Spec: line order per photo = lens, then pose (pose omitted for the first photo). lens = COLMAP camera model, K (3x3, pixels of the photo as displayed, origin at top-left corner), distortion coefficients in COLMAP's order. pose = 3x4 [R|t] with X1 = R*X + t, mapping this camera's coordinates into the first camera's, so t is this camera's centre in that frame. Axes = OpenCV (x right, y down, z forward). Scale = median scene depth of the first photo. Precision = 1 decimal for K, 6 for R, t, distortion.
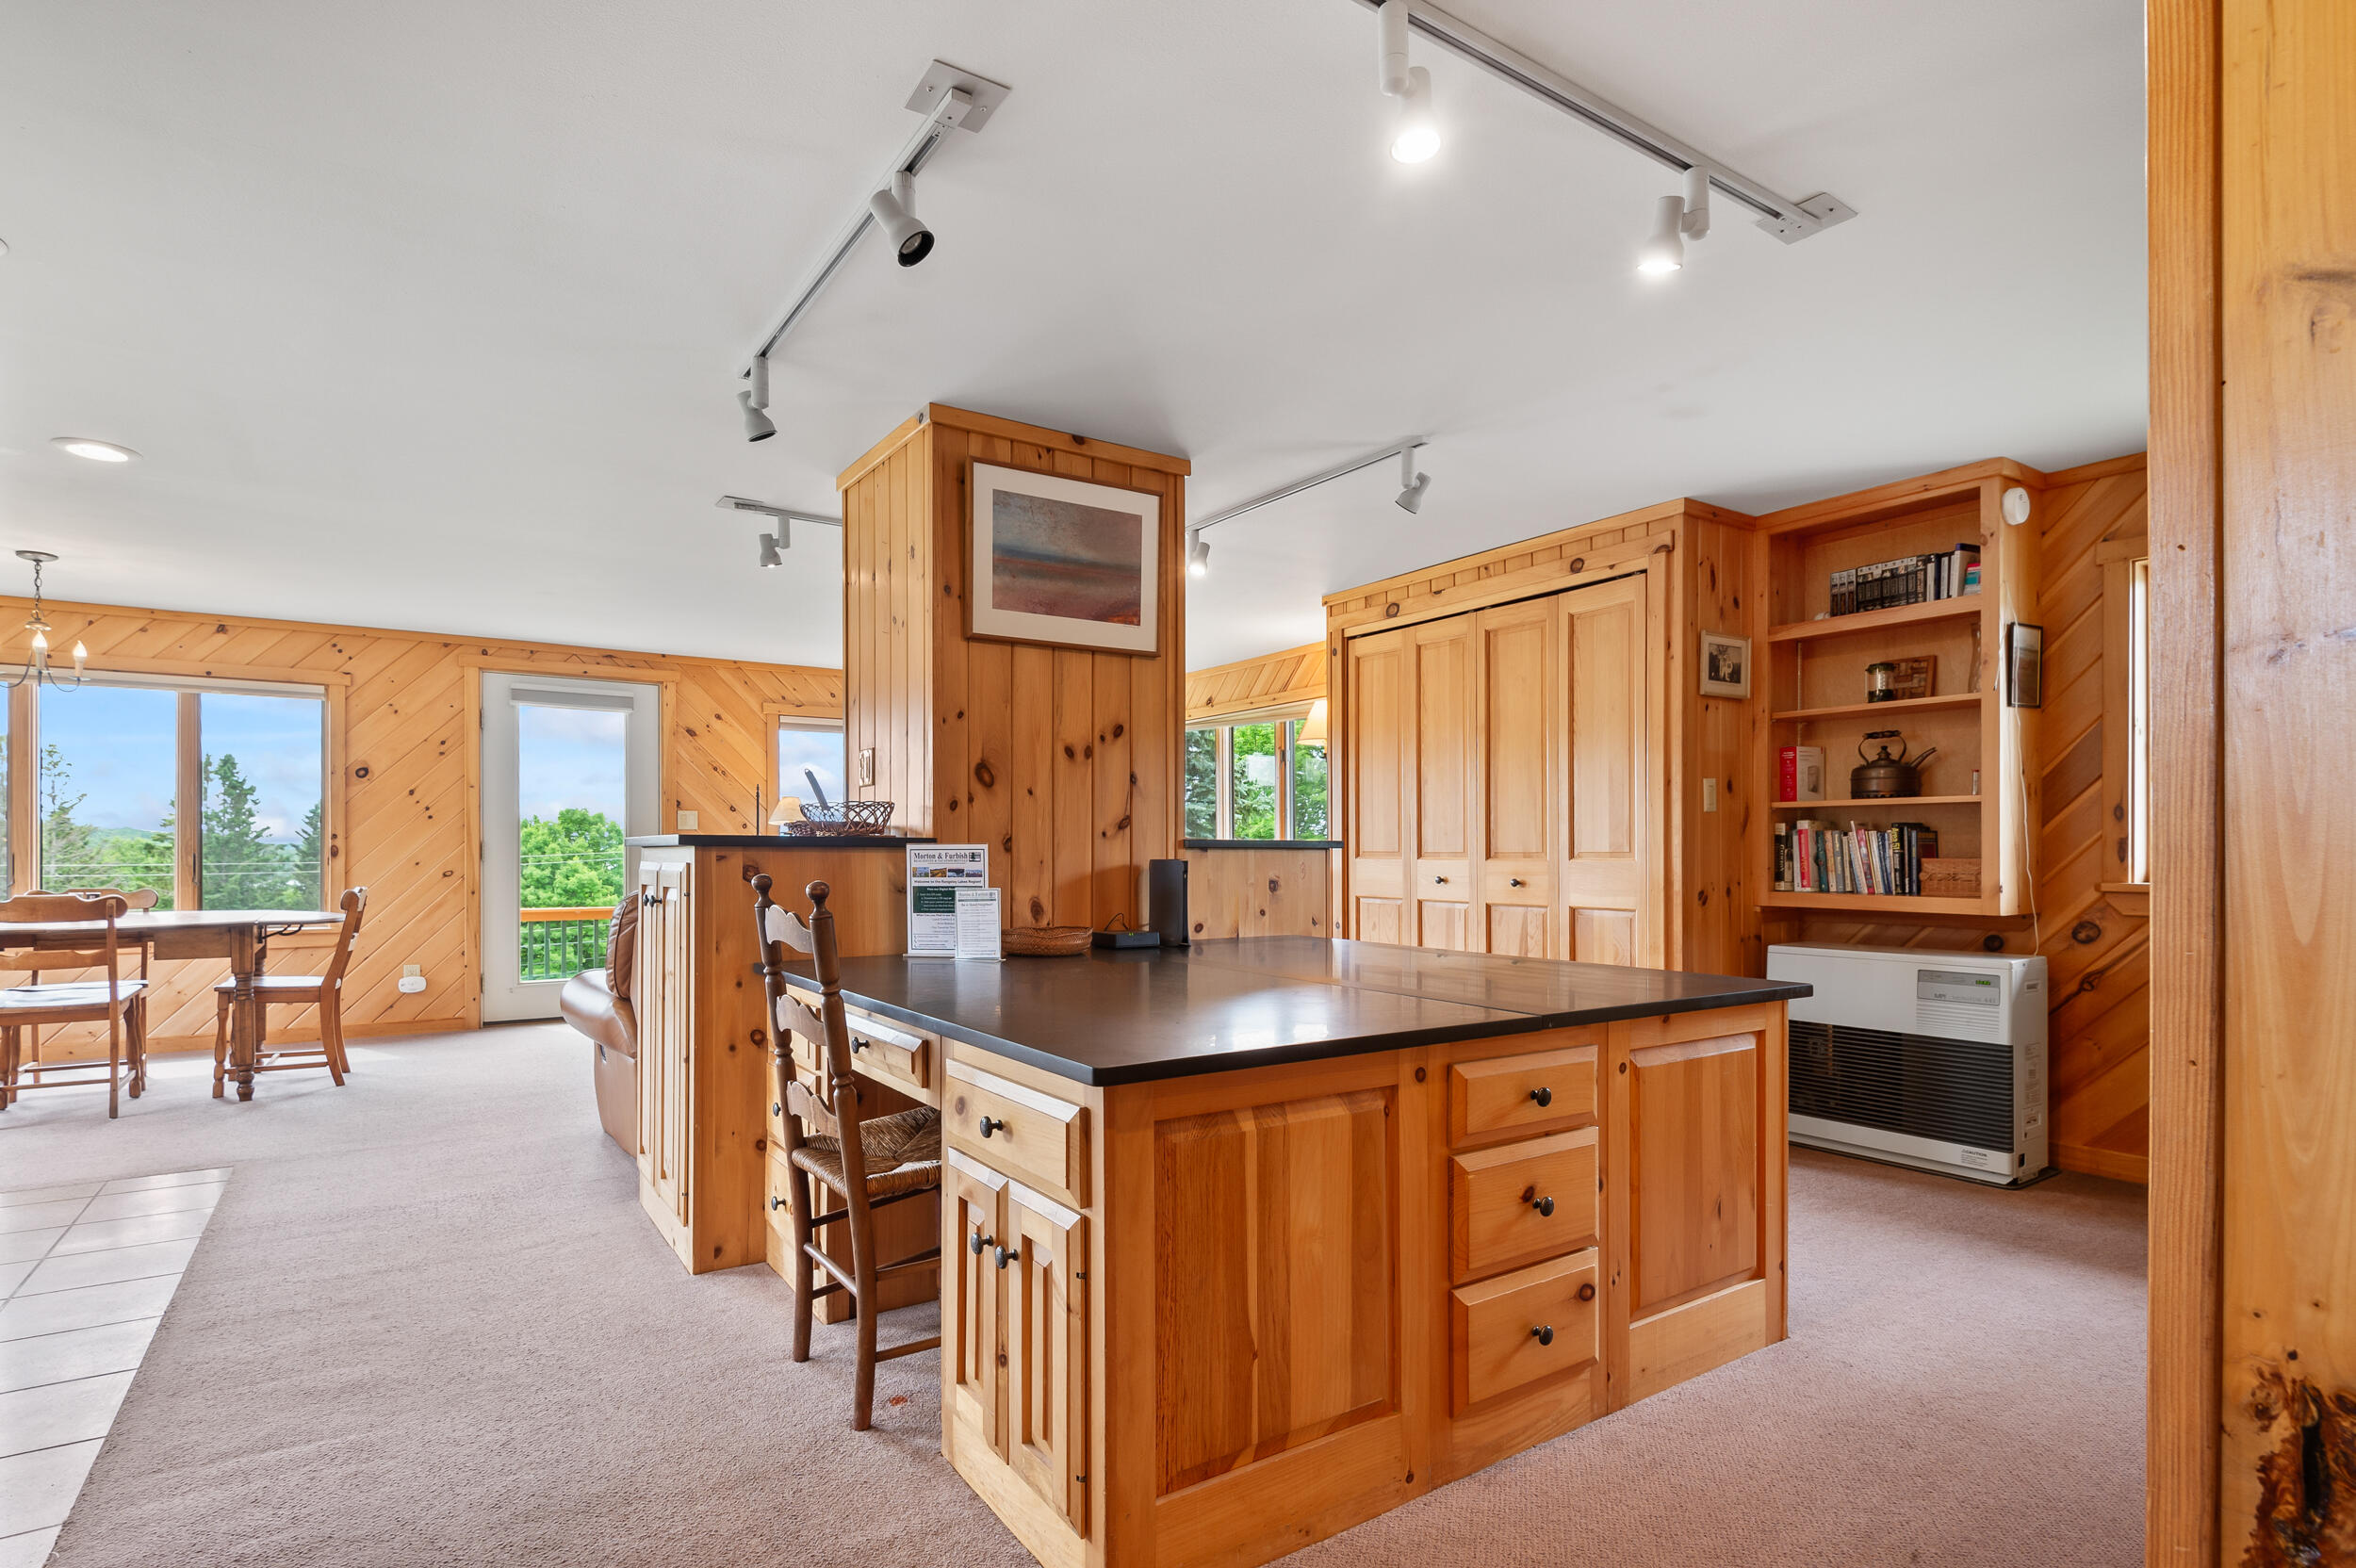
lens RADIAL K [[1117.8, 0, 1175.2], [0, 1117.8, 853.8], [0, 0, 1]] dist [-0.000734, -0.012177]
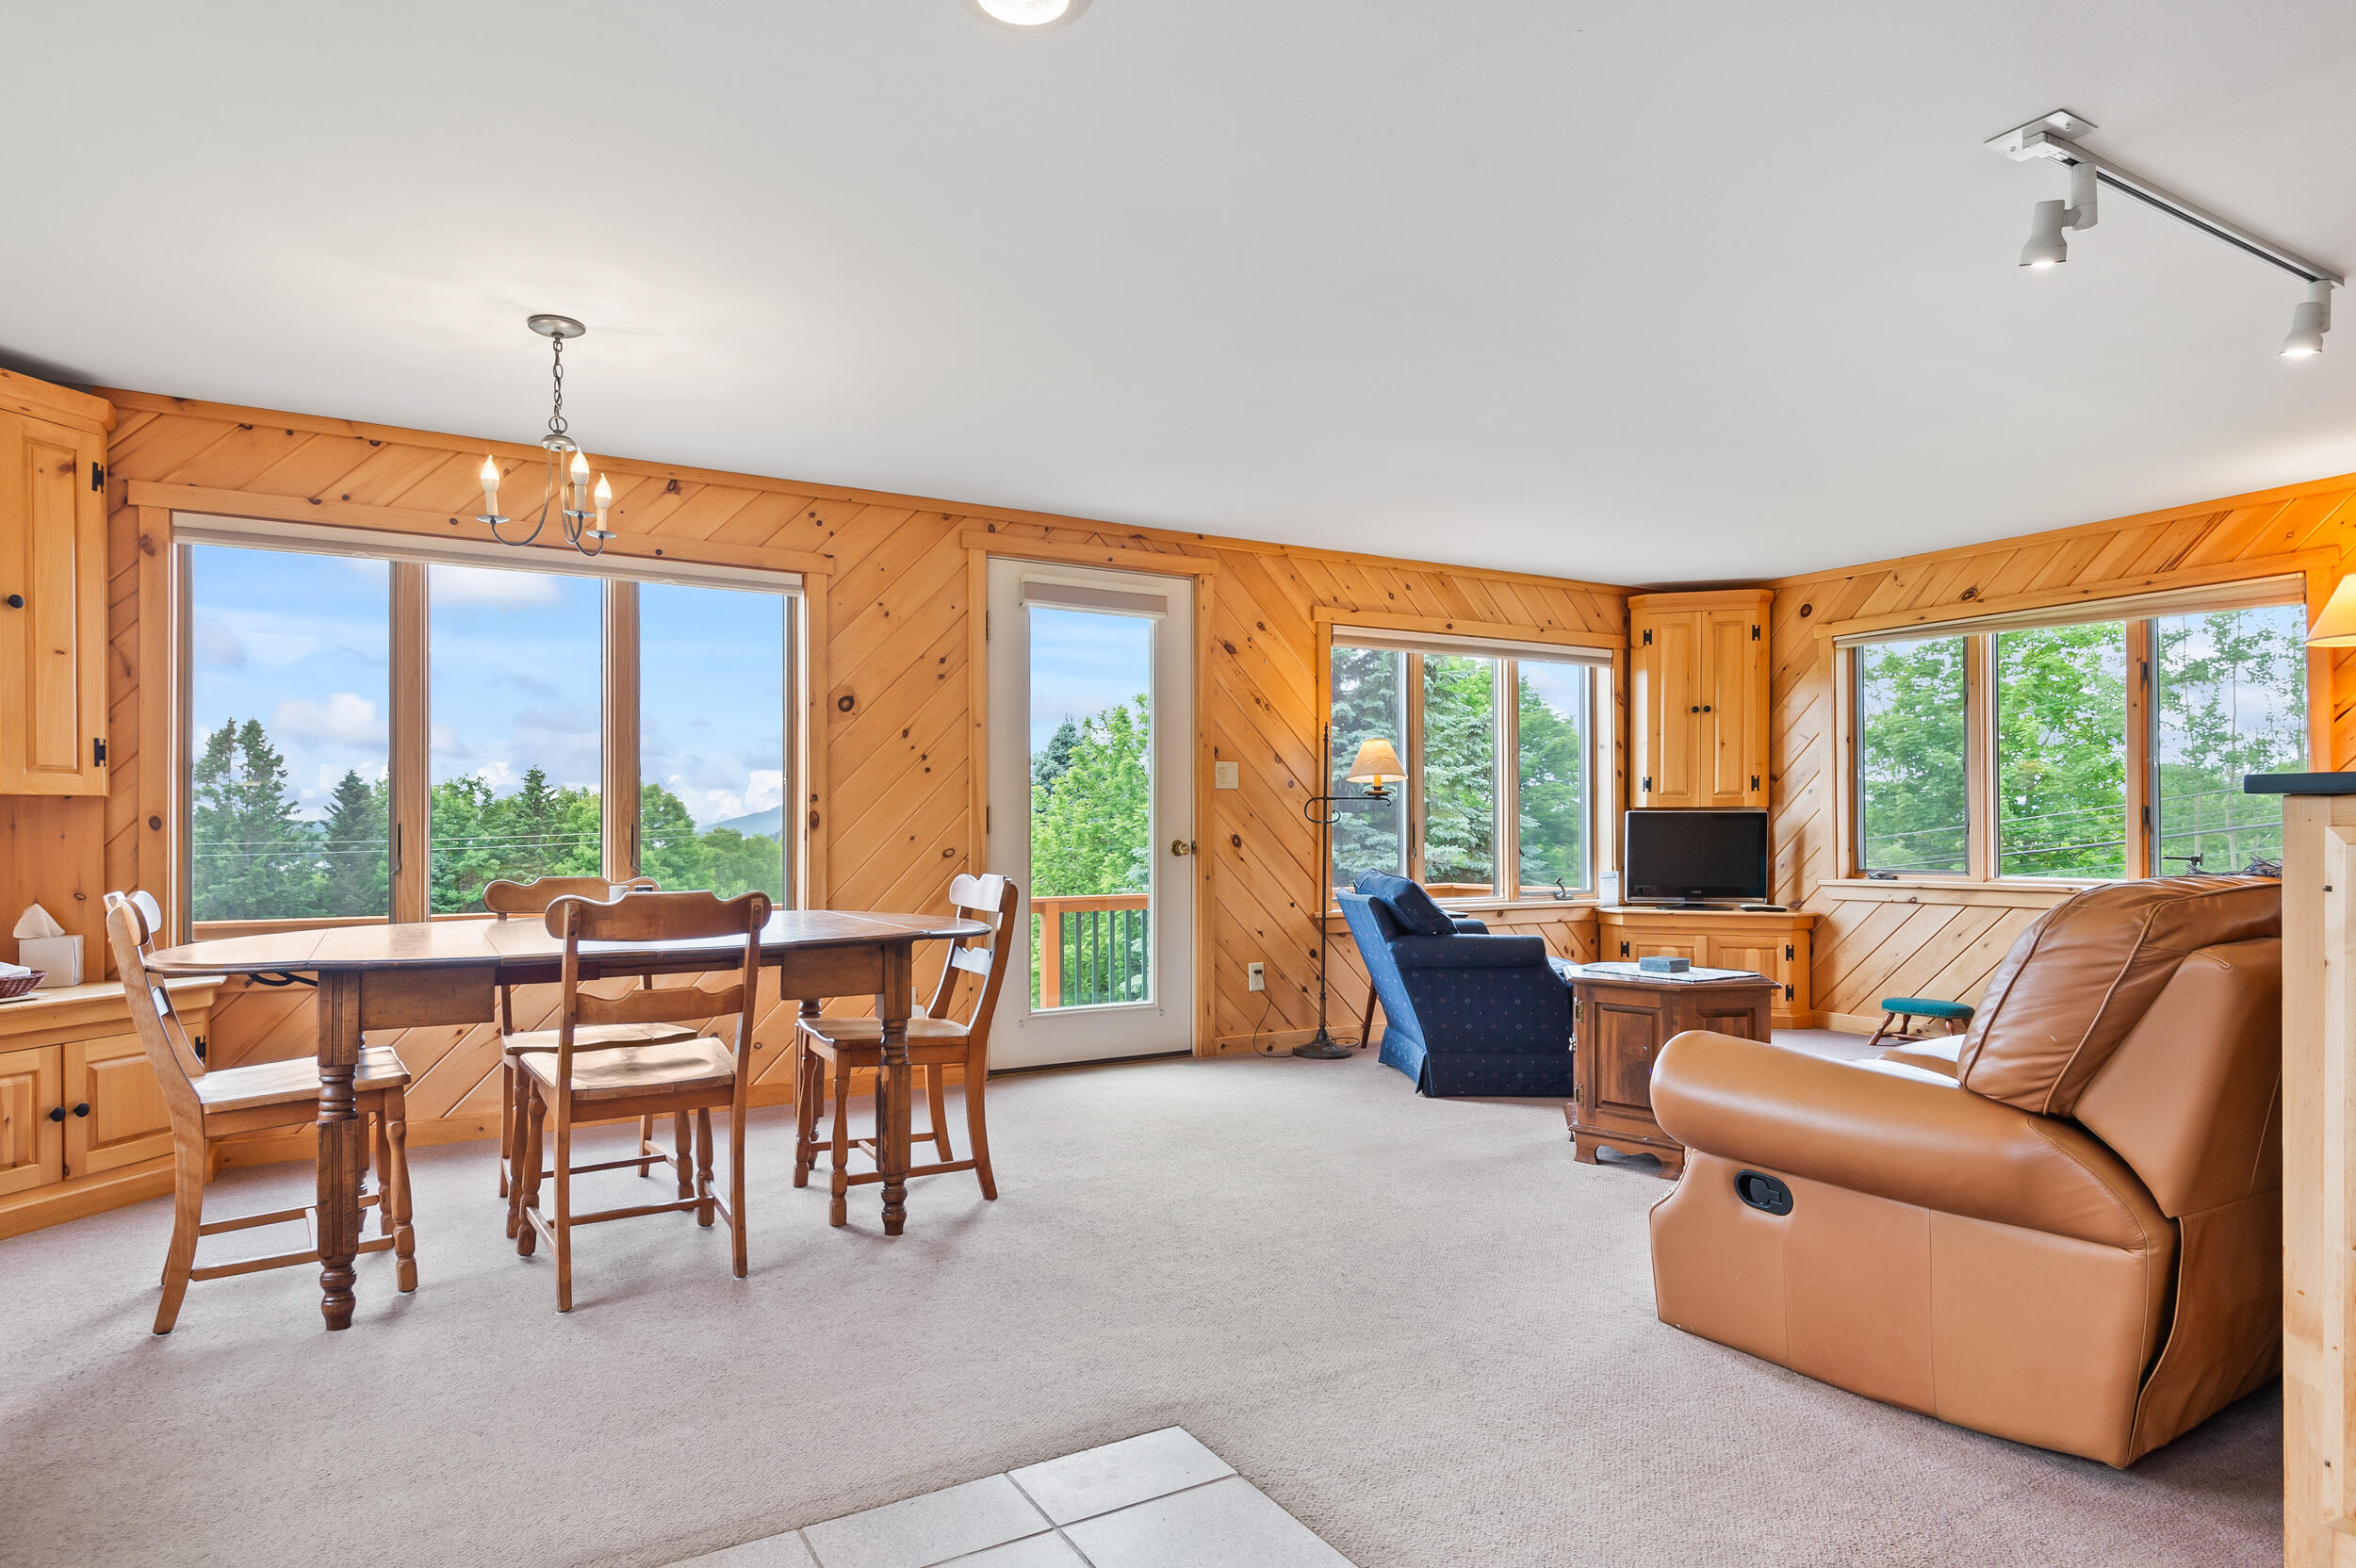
lens RADIAL K [[1292.2, 0, 1178.4], [0, 1292.2, 815.9], [0, 0, 1]] dist [0.002205, -0.000073]
pose [[0.997345, -0.002984, -0.072762, -0.440728], [0.002161, 0.999933, -0.011394, 0.004282], [0.072791, 0.011206, 0.997284, 0.218205]]
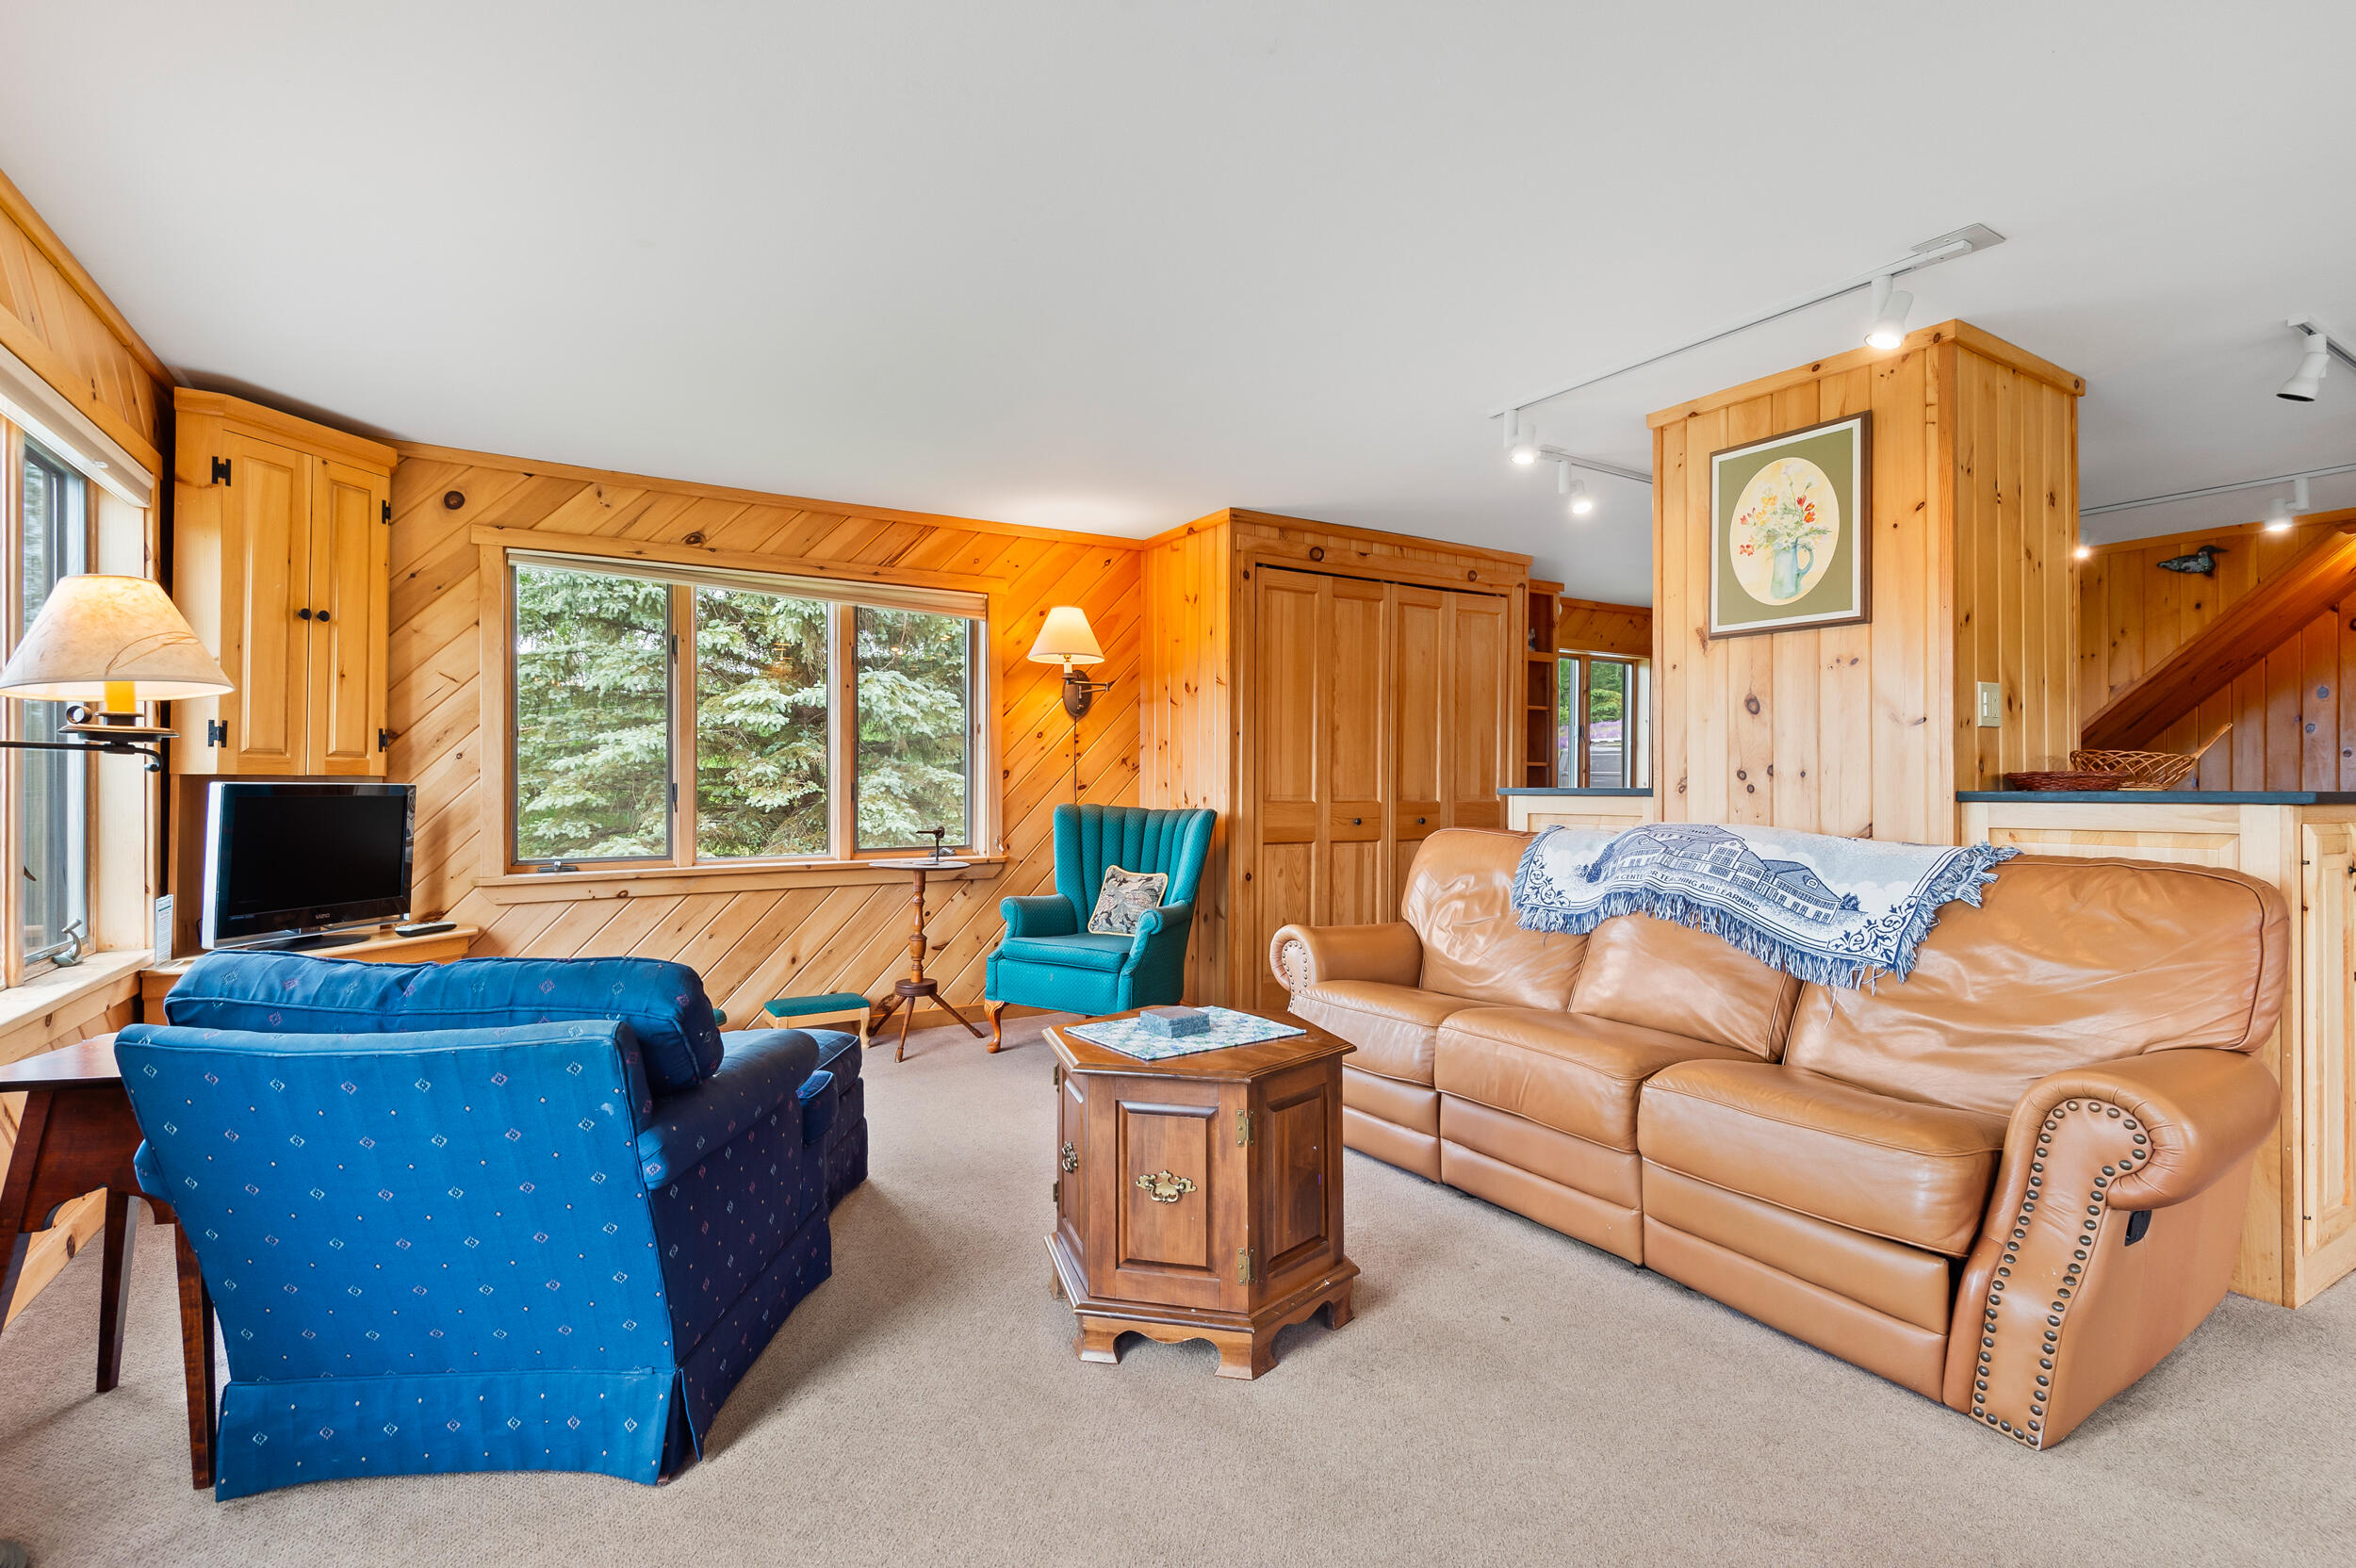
lens RADIAL K [[1099.1, 0, 1178.0], [0, 1099.1, 784.0], [0, 0, 1]] dist [-0.000013, -0.000227]
pose [[0.056047, 0.002239, 0.998426, -0.605783], [0.001052, 0.999997, -0.002302, -0.007614], [-0.998428, 0.001179, 0.056044, 0.813271]]
